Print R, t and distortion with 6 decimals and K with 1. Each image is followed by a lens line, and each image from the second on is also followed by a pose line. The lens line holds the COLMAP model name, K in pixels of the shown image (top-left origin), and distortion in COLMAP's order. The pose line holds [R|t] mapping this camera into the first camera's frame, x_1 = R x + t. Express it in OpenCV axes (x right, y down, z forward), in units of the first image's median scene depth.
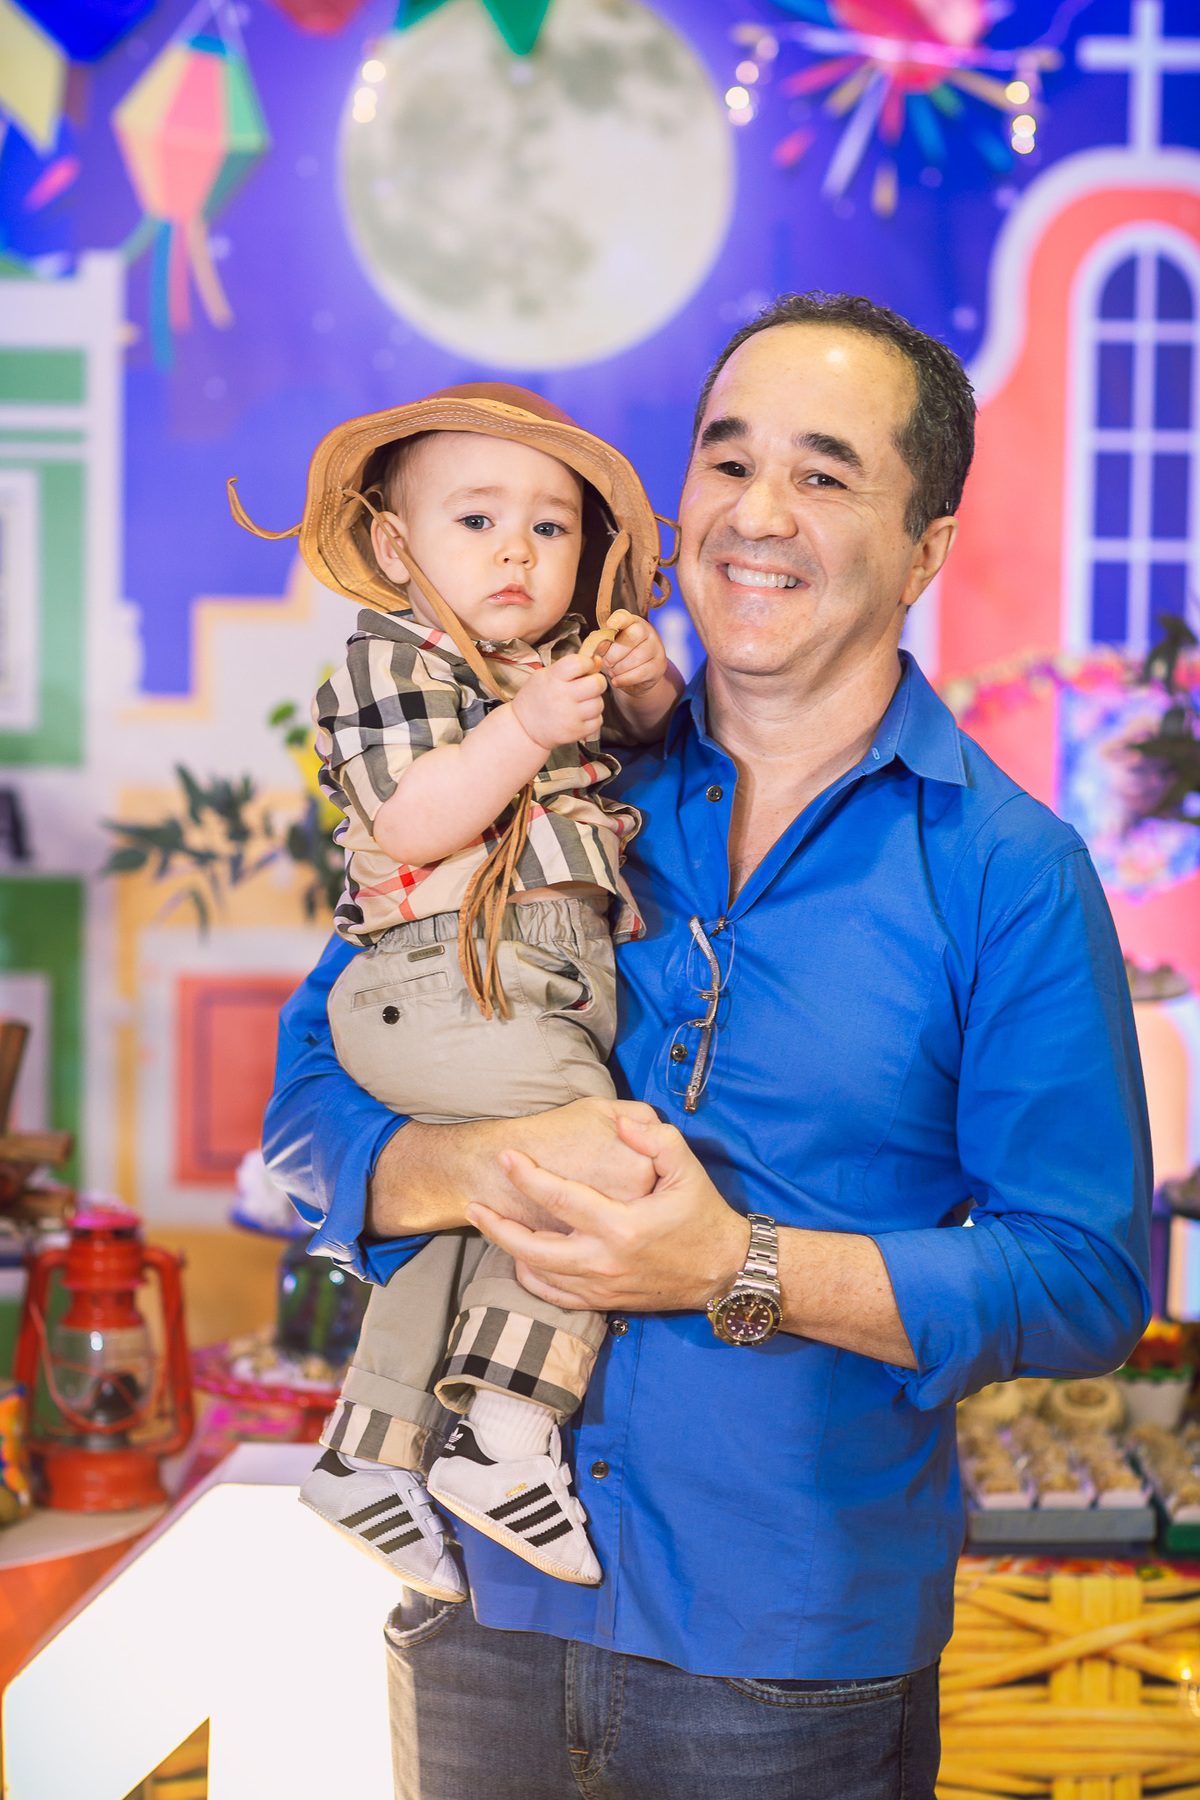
lens RADIAL K [[4396.7, 0, 600.0], [0, 4396.7, 900.0], [0, 0, 1]] dist [-0.015095, 0.506684]
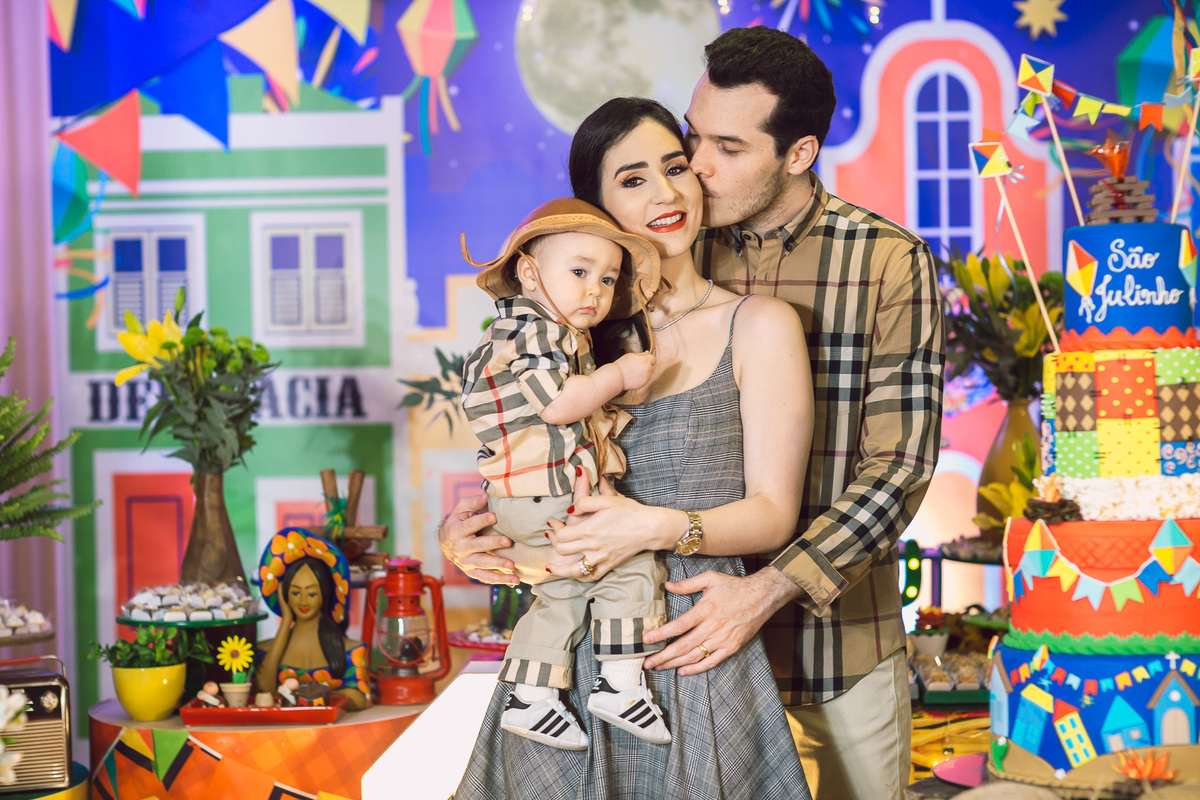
lens RADIAL K [[2930.9, 0, 600.0], [0, 2930.9, 400.0], [0, 0, 1]] dist [0.076100, -0.055293]
pose [[0.998296, -0.032173, -0.048675, 0.035771], [0.030057, 0.998597, -0.043604, 0.044767], [0.050009, 0.042067, 0.997862, -0.271717]]
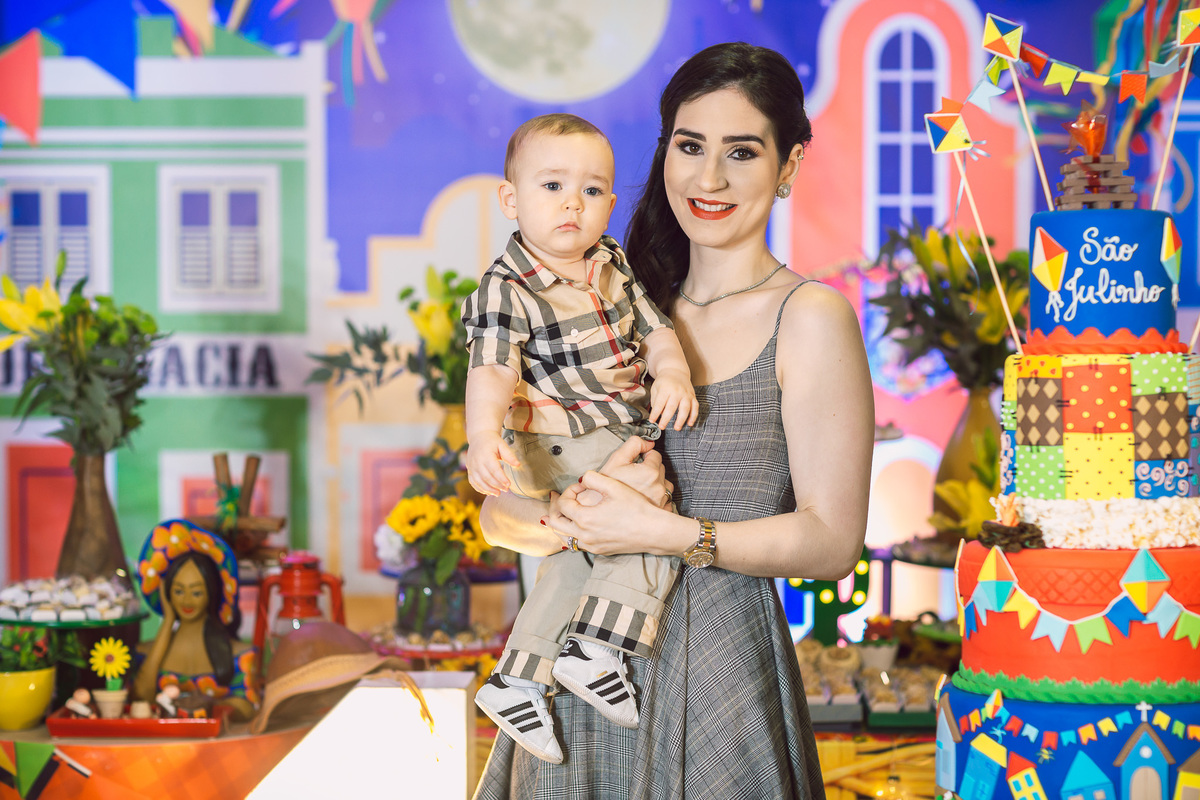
lens RADIAL K [[2933.9, 0, 600.0], [0, 2933.9, 400.0], [0, 0, 1]] dist [0.025407, 0.580739]
pose [[0.999129, -0.013574, -0.039467, 0.048135], [0.012602, 0.999613, -0.024784, 0.028599], [0.039788, 0.024265, 0.998913, -0.178036]]
